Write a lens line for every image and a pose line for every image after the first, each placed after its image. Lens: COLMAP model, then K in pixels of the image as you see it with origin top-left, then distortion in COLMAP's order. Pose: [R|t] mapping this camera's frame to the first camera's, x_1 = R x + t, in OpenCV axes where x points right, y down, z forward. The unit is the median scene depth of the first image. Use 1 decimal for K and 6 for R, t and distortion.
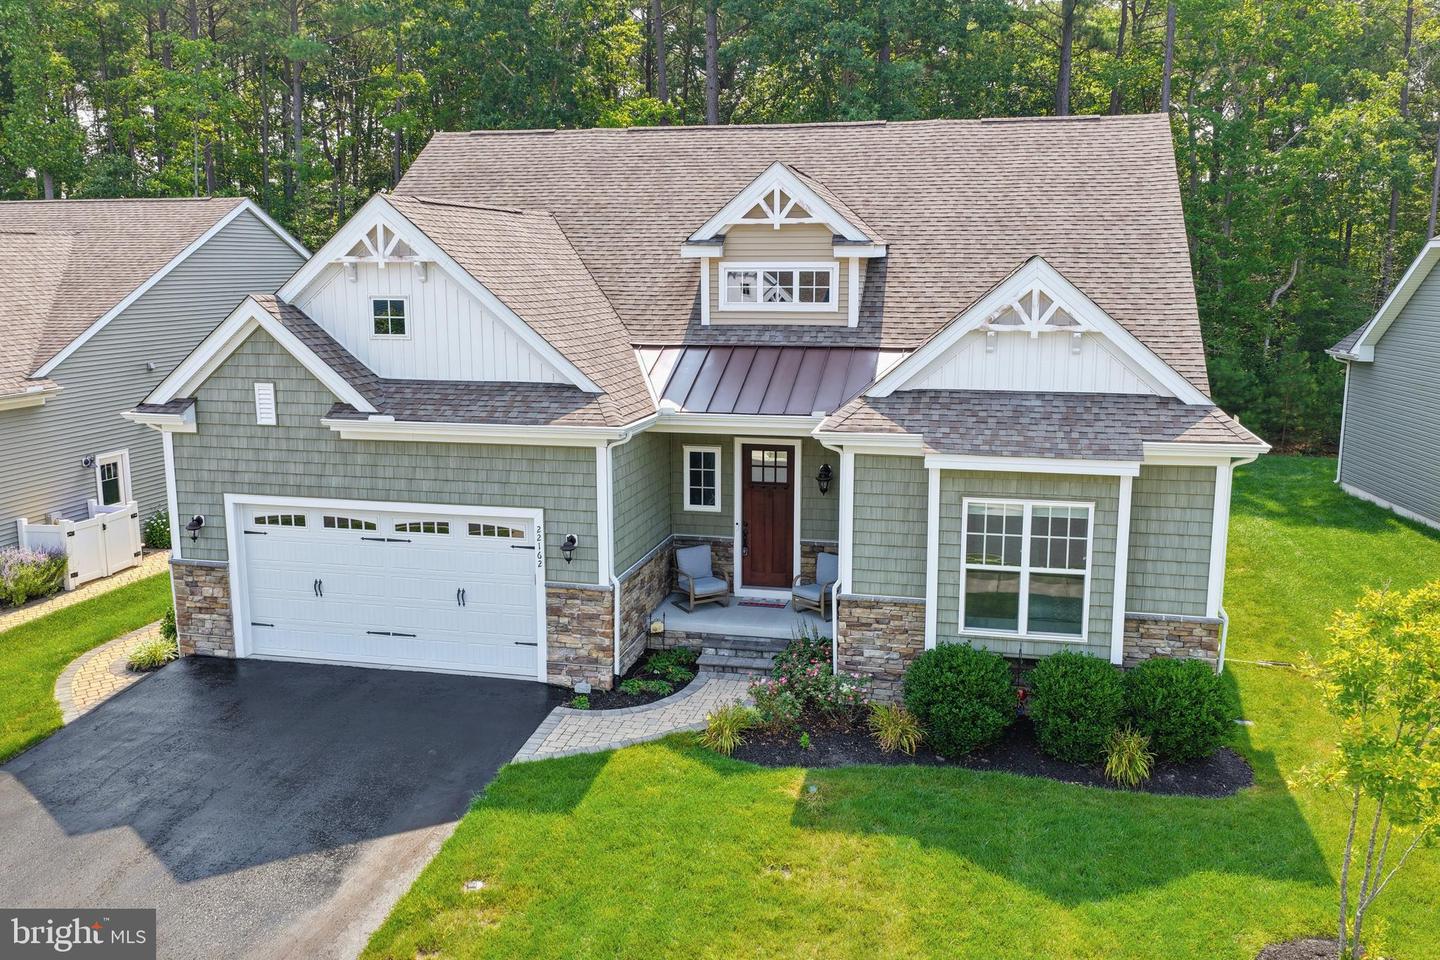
lens RADIAL K [[1214.2, 0, 719.6], [0, 1214.2, 445.4], [0, 0, 1]] dist [-0.008980, -0.001027]
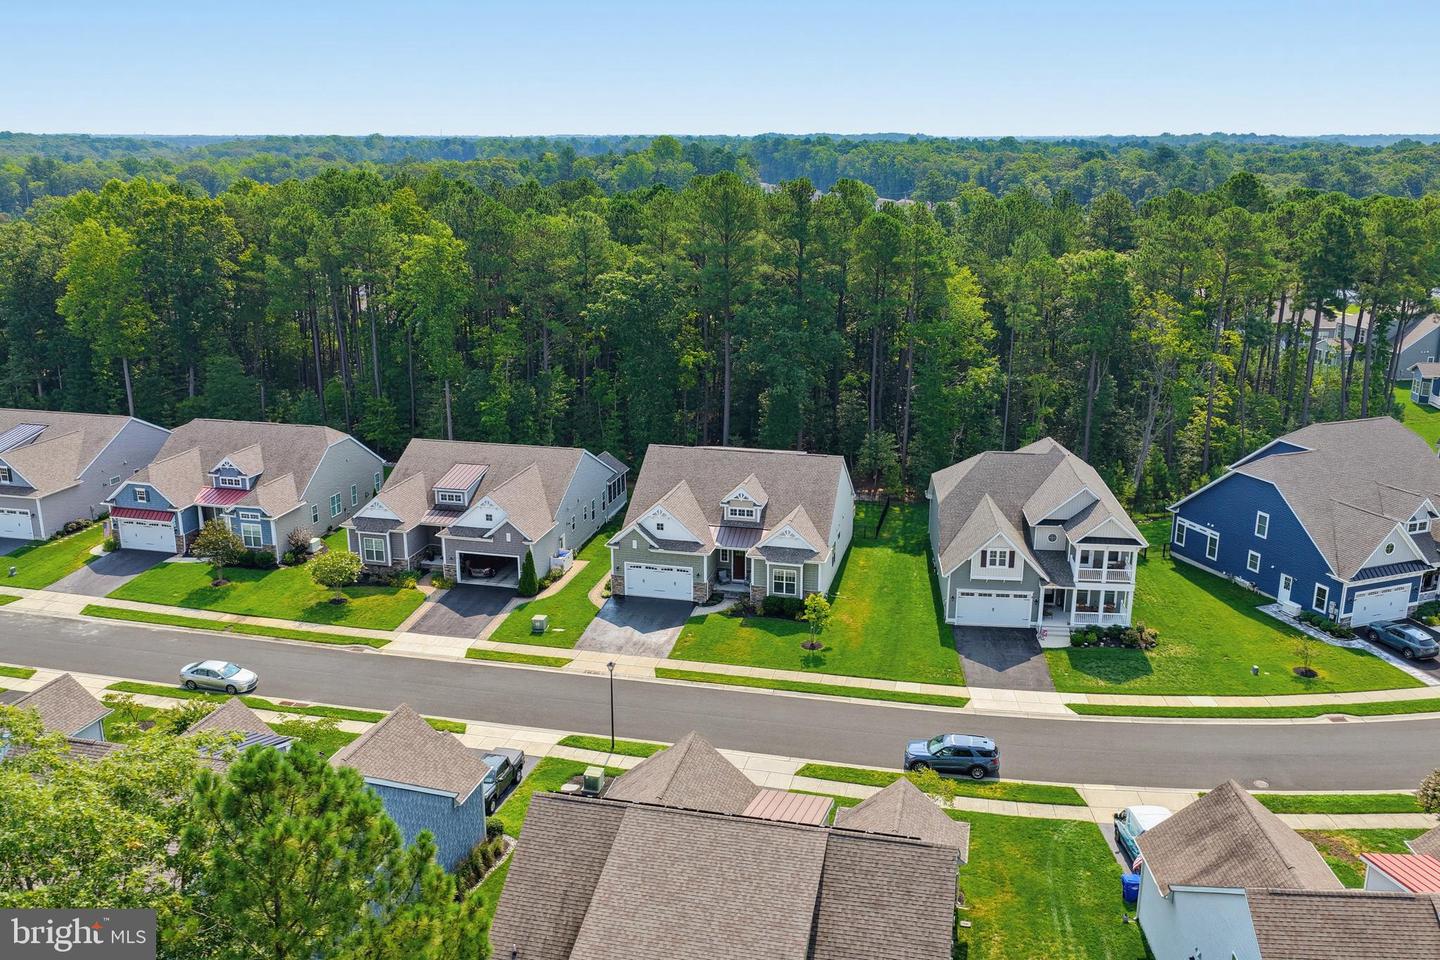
lens RADIAL K [[1200.0, 0, 720.0], [0, 1200.0, 480.0], [0, 0, 1]] dist [0.008836, 0.006106]
pose [[0.999938, 0.004095, -0.010353, 0.015679], [-0.002754, 0.991975, 0.126406, -0.901059], [0.010788, -0.126370, 0.991925, -3.740244]]
